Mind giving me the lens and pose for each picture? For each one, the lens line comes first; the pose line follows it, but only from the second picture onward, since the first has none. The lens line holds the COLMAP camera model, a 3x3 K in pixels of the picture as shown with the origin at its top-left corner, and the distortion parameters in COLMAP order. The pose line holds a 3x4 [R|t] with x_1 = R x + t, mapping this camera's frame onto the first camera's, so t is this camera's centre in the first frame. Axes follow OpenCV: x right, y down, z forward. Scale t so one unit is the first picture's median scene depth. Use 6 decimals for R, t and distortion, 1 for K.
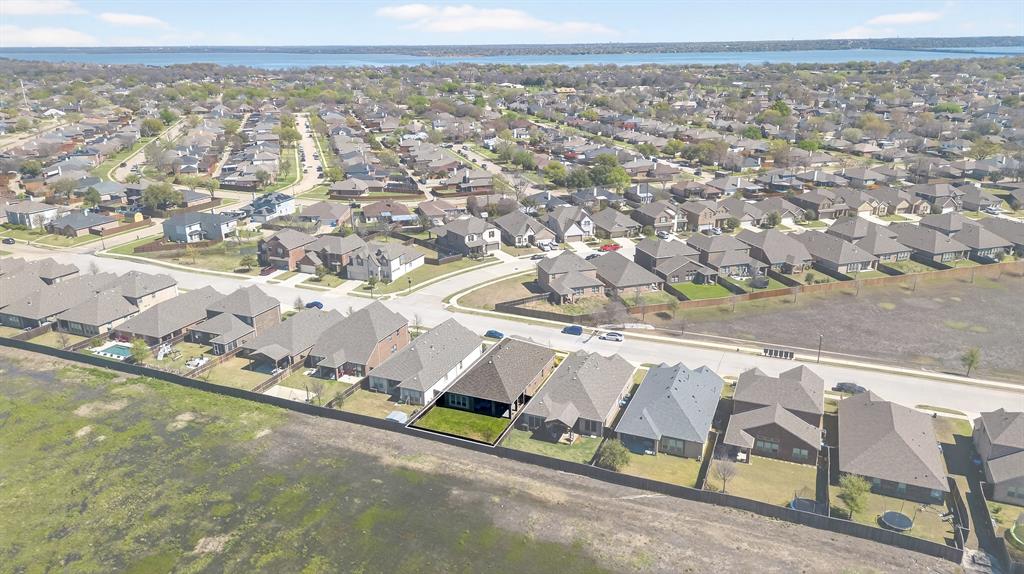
lens RADIAL K [[708.6, 0, 512.0], [0, 708.6, 287.0], [0, 0, 1]] dist [0.074008, -0.075681]
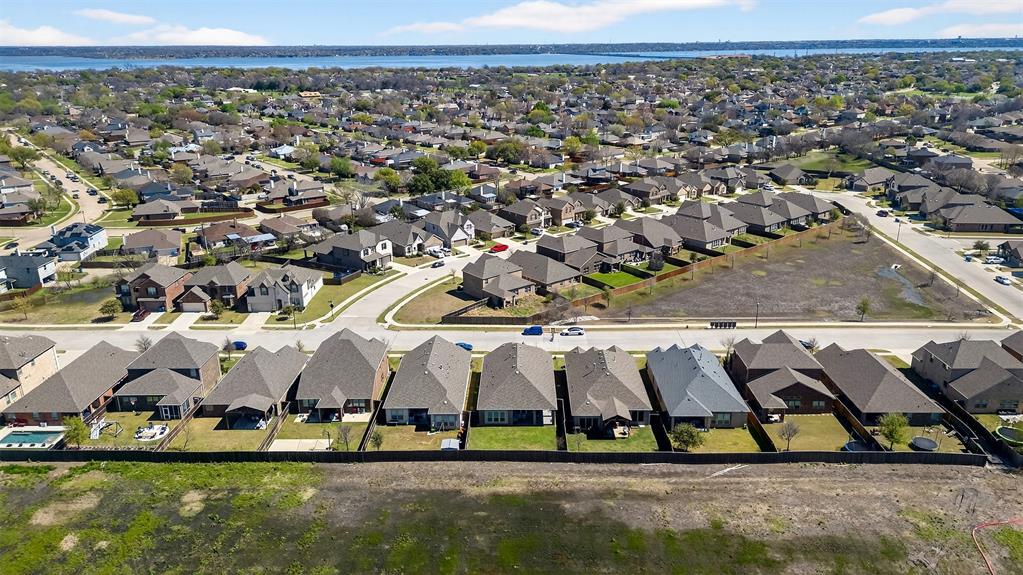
lens RADIAL K [[708.0, 0, 511.5], [0, 708.0, 287.5], [0, 0, 1]] dist [0.074008, -0.075681]
pose [[0.927024, -0.119103, 0.355586, -0.251560], [0.120151, 0.992570, 0.019221, -0.020299], [-0.355233, 0.024906, 0.934446, 0.058050]]
